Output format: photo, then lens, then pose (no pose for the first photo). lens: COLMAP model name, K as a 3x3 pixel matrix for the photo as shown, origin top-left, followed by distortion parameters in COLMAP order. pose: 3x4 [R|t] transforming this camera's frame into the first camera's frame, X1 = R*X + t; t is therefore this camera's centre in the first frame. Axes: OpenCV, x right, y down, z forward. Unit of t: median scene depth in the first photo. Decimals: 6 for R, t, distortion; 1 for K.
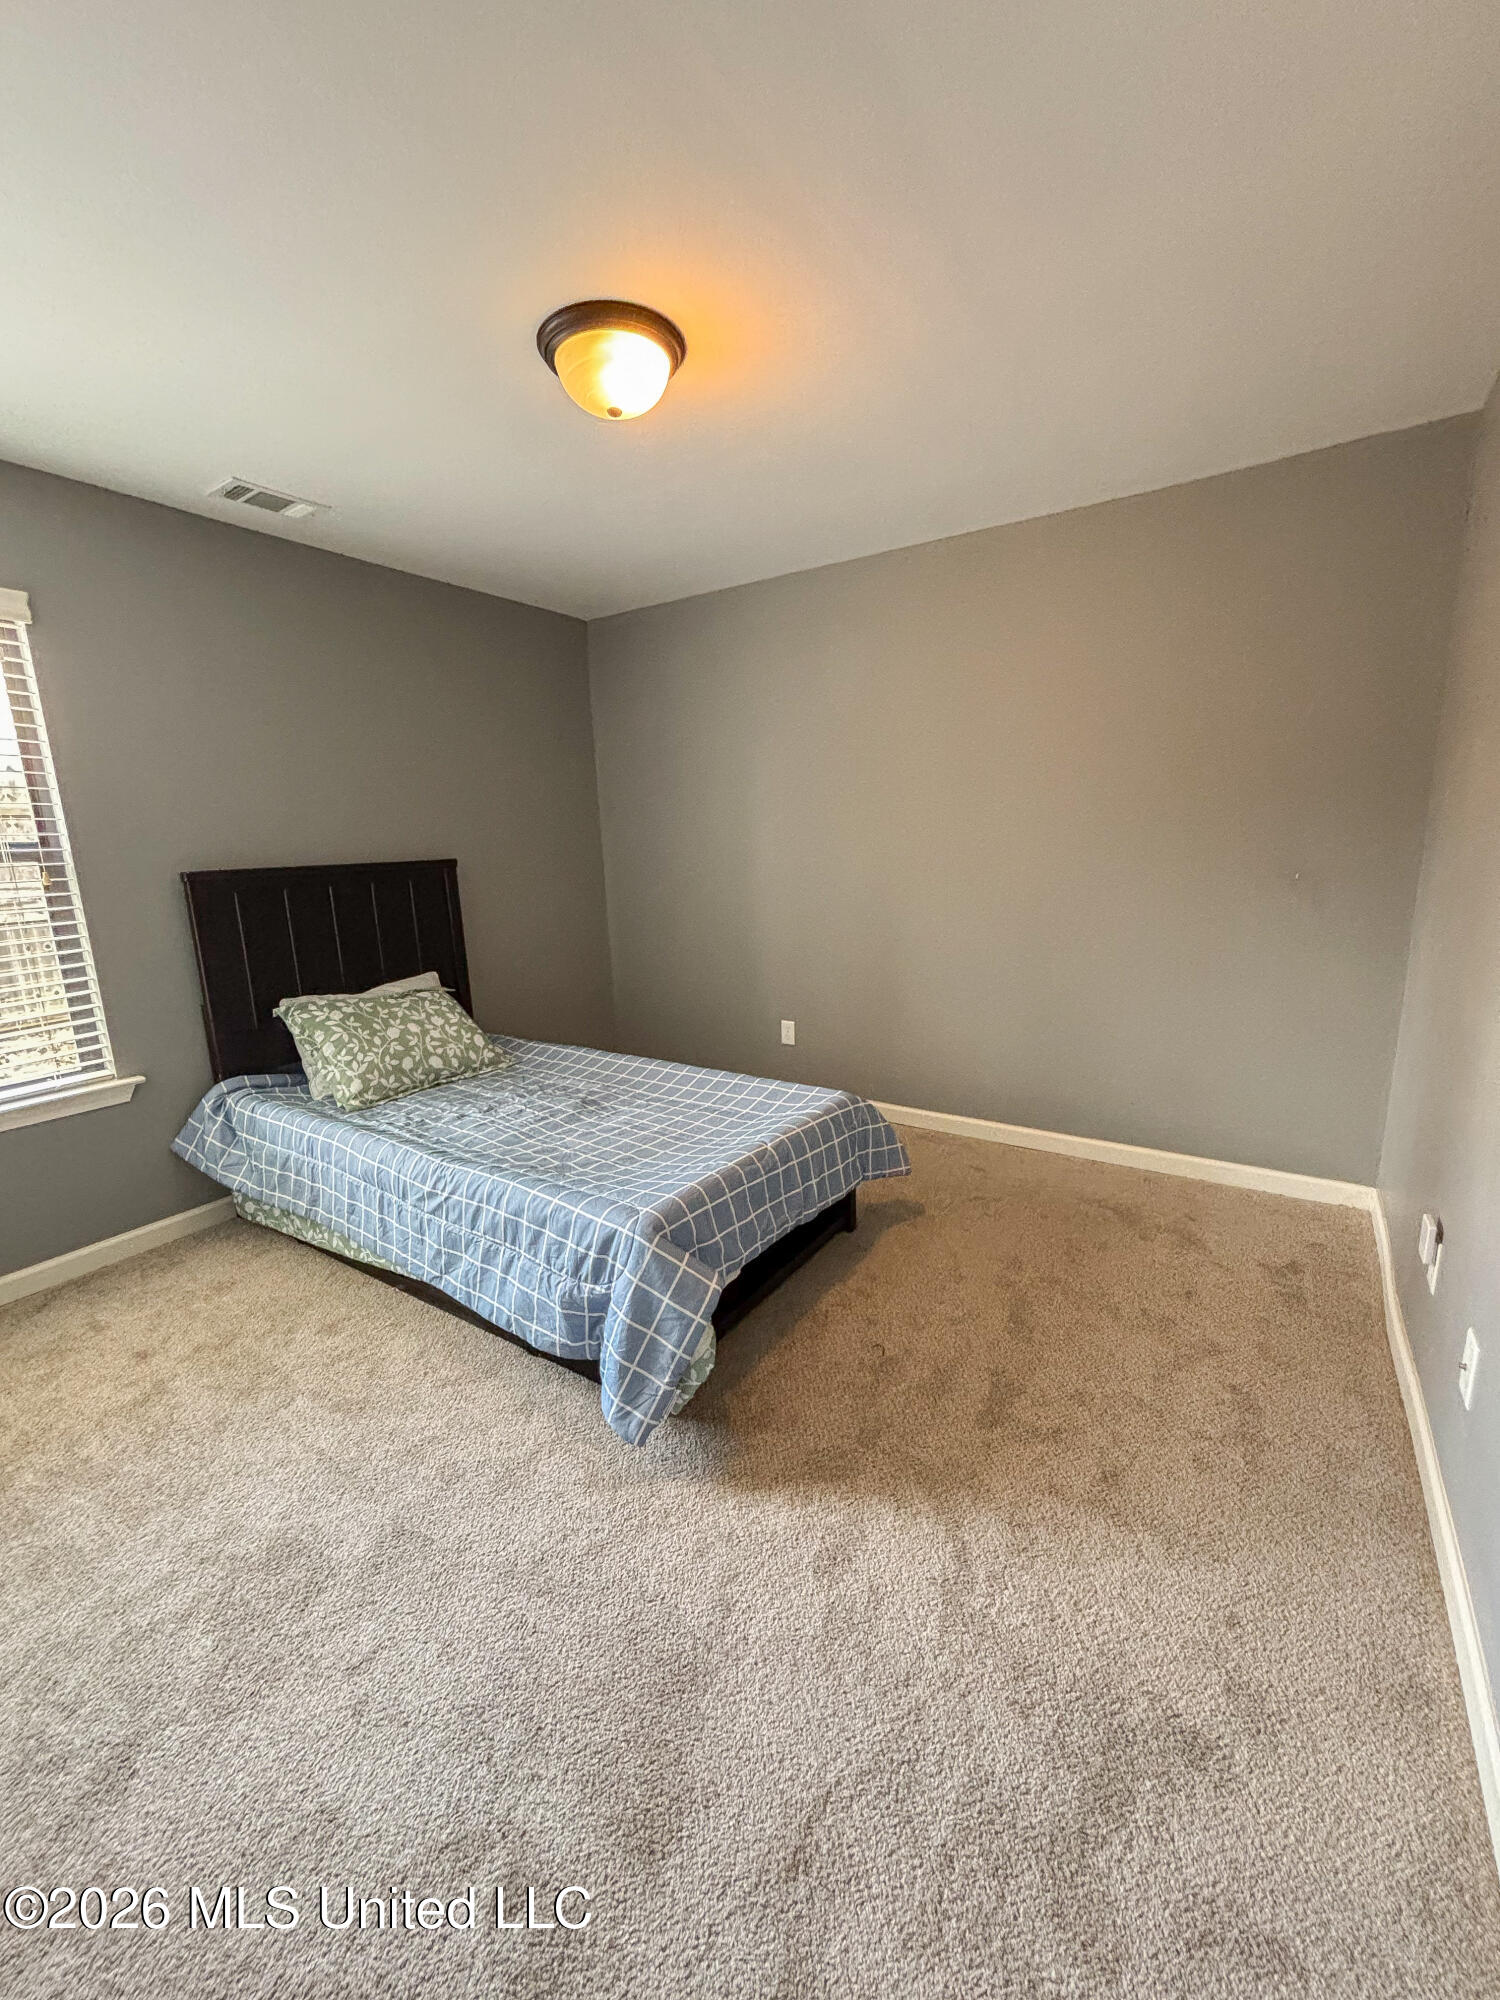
lens RADIAL K [[805.3, 0, 750.0], [0, 805.3, 1000.0], [0, 0, 1]] dist [0.025066, -0.000057]
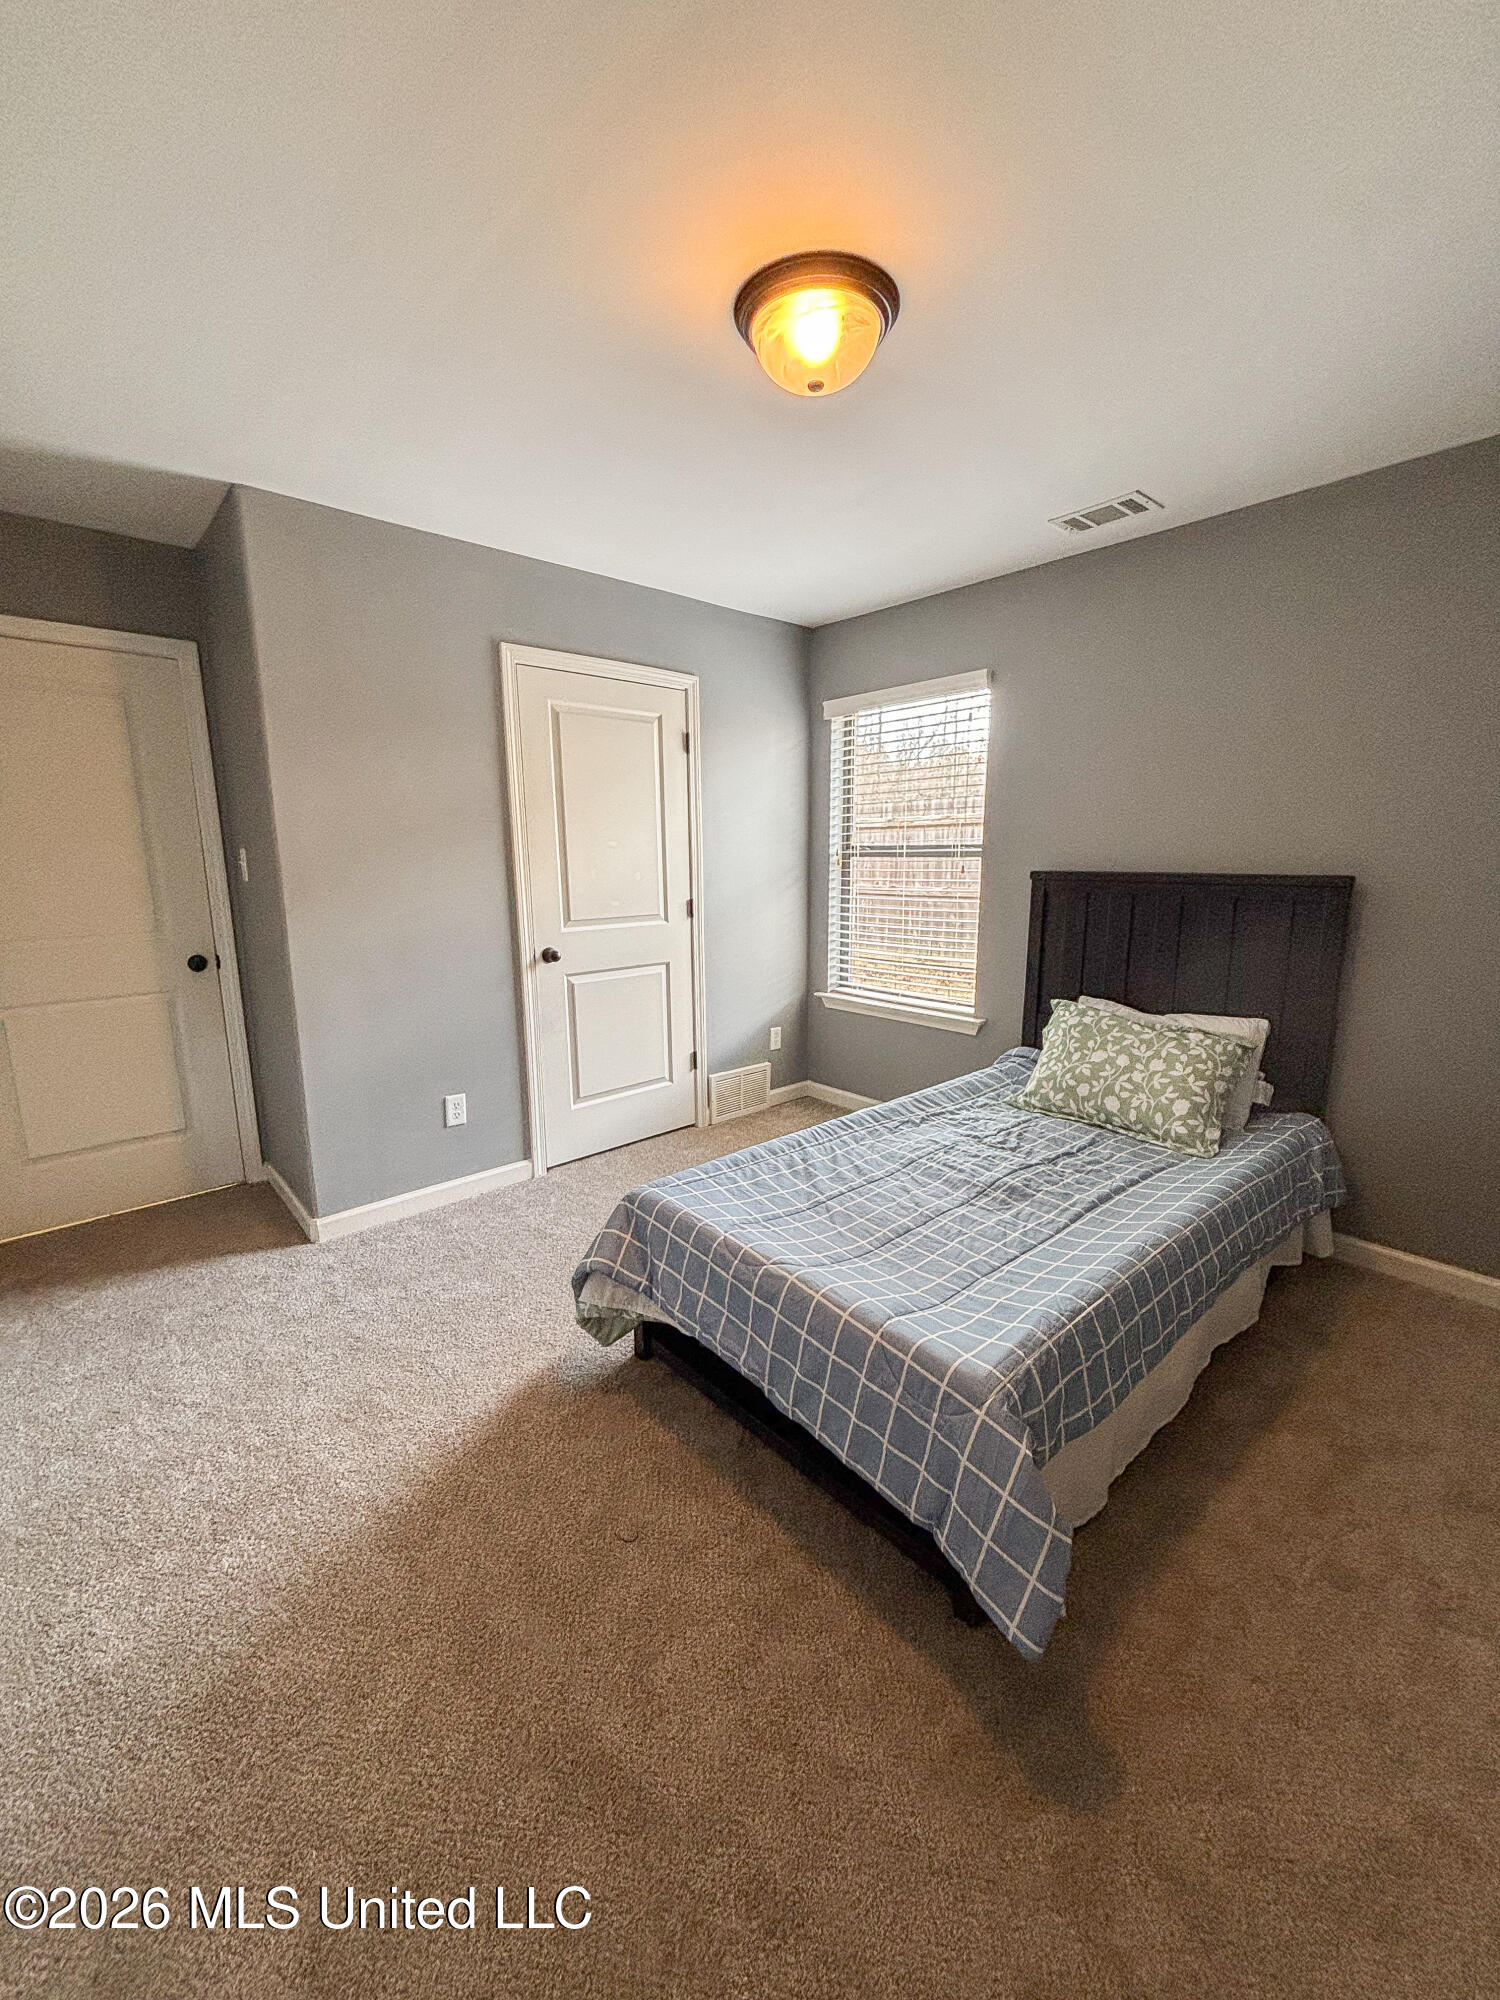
lens RADIAL K [[805.3, 0, 750.0], [0, 805.3, 1000.0], [0, 0, 1]] dist [0.025066, -0.000057]
pose [[-0.236320, 0.218536, -0.946781, 0.530078], [-0.182588, 0.947036, 0.264169, -0.197263], [0.954366, 0.235299, -0.183901, 0.794771]]
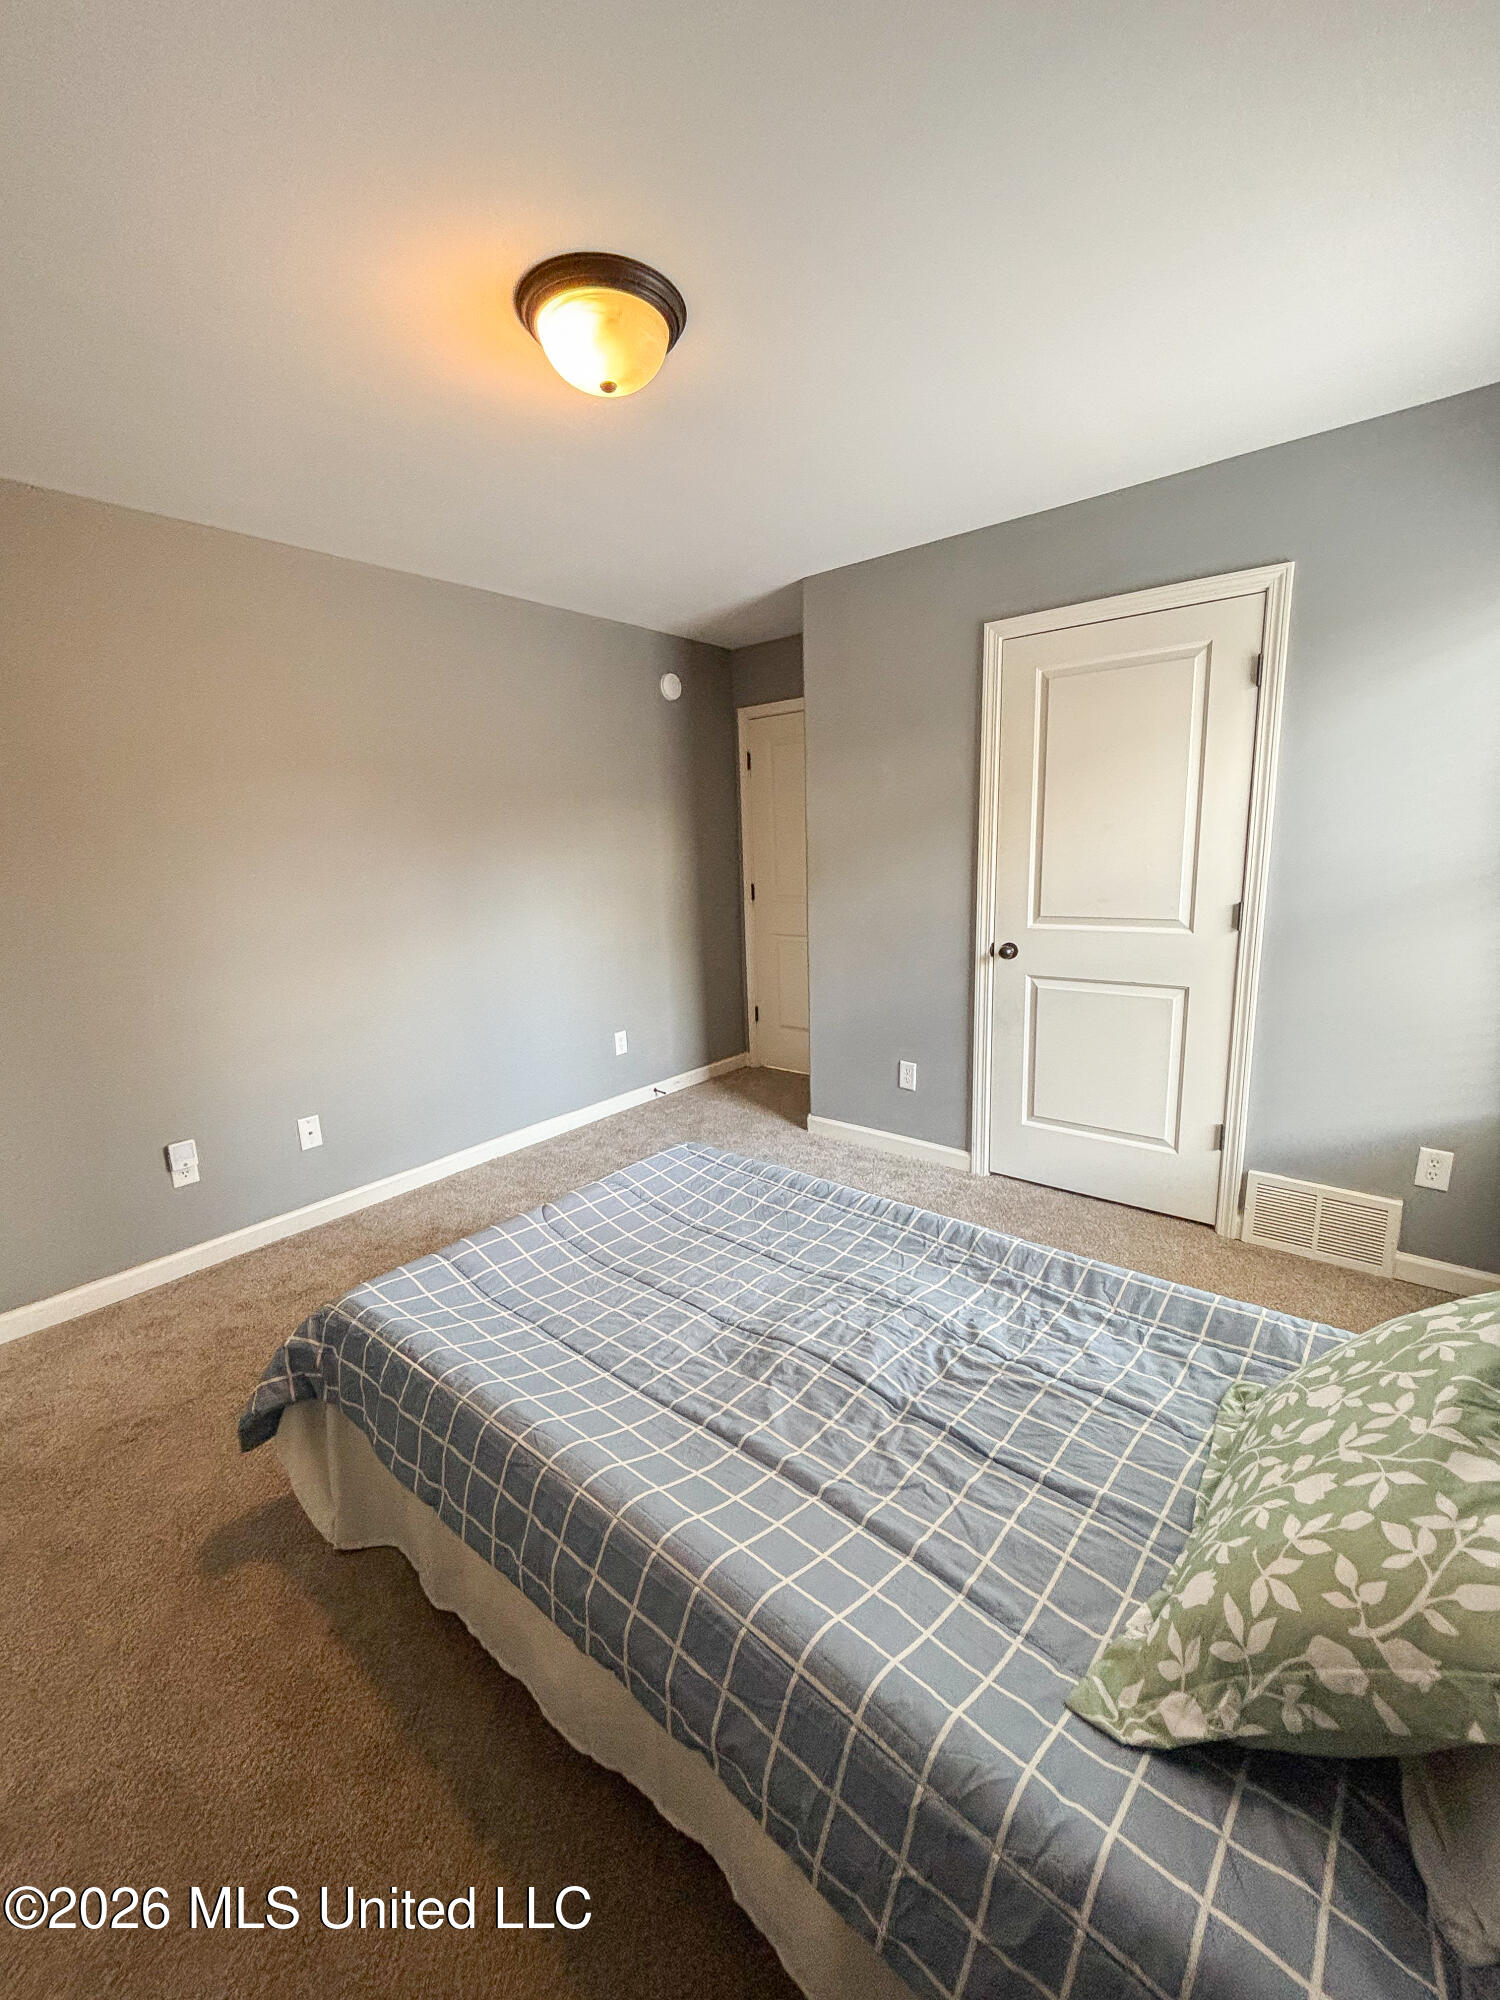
lens RADIAL K [[805.9, 0, 750.0], [0, 805.9, 1000.0], [0, 0, 1]] dist [0.006265, 0.000035]
pose [[-0.993214, 0.051665, 0.104195, -0.243200], [0.088308, 0.918021, 0.386573, -0.280004], [-0.075680, 0.393151, -0.916354, 1.301660]]
